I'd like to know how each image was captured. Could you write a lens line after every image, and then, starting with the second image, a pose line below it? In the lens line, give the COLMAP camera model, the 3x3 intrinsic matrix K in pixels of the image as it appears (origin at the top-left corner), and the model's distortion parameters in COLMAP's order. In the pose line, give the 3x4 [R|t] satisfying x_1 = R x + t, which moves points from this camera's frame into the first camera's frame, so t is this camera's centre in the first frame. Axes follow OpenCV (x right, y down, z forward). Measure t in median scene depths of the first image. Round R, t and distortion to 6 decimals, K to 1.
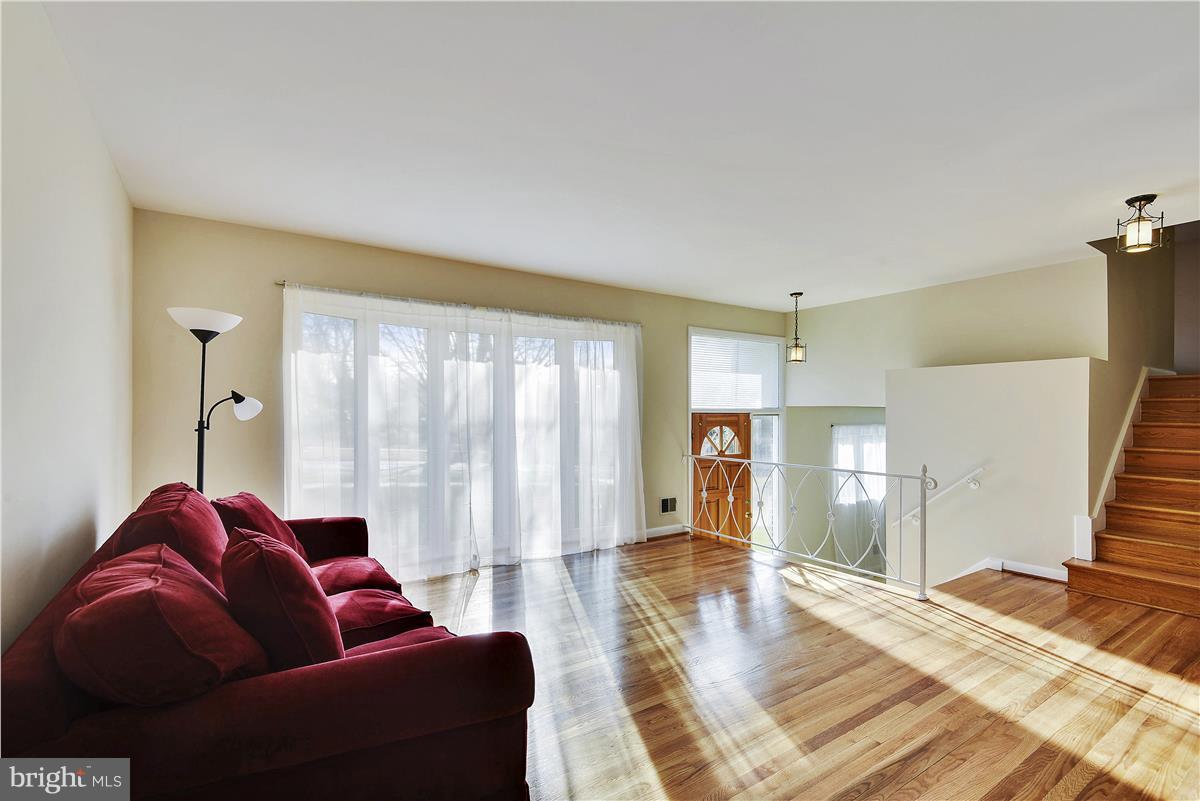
lens RADIAL K [[560.9, 0, 605.5], [0, 560.9, 415.5], [0, 0, 1]] dist [0.000337, -0.000786]
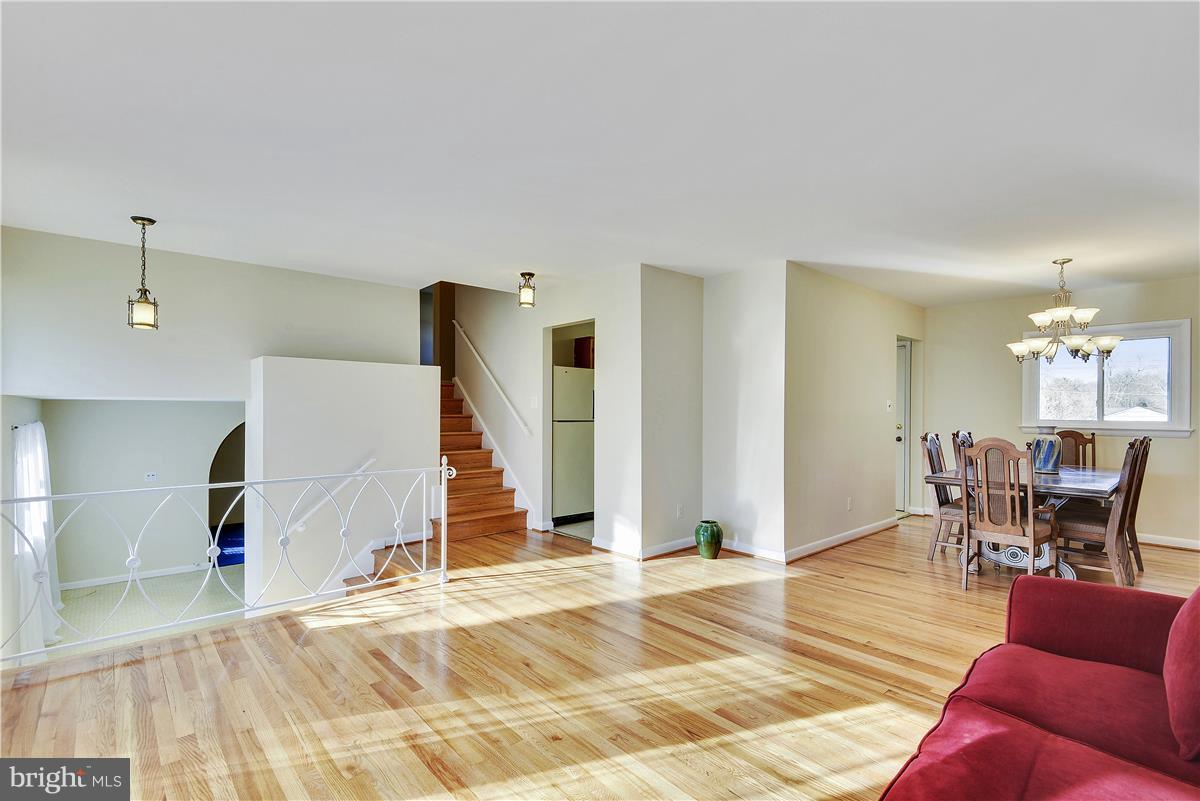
lens RADIAL K [[542.2, 0, 600.0], [0, 542.2, 400.5], [0, 0, 1]] dist [0.002940, 0.000062]
pose [[-0.132165, 0.014899, 0.991116, -0.475384], [0.005585, 0.999882, -0.014286, -0.001521], [-0.991212, 0.003648, -0.132233, 0.786744]]
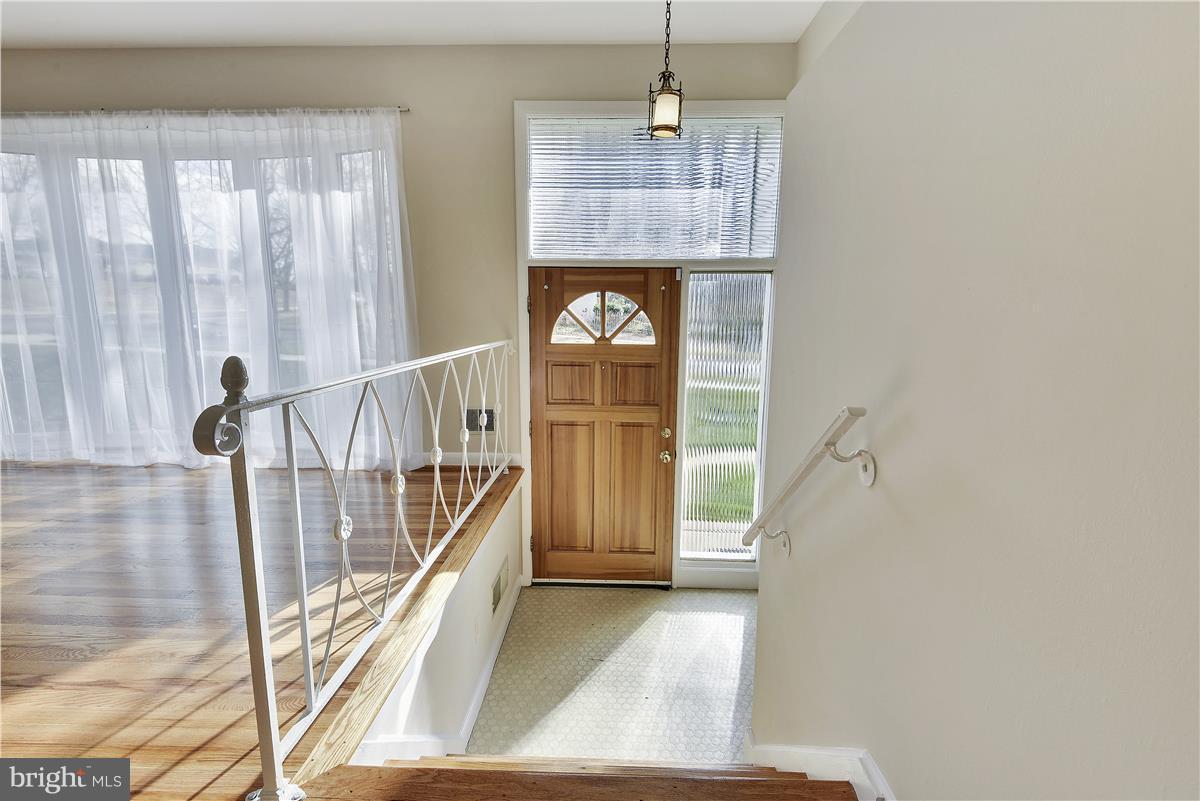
lens RADIAL K [[560.9, 0, 605.5], [0, 560.9, 415.5], [0, 0, 1]] dist [0.000337, -0.000786]
pose [[0.801164, 0.109587, -0.588326, 0.816167], [-0.009627, 0.985324, 0.170426, 0.067394], [0.598368, -0.130875, 0.790461, 0.837327]]
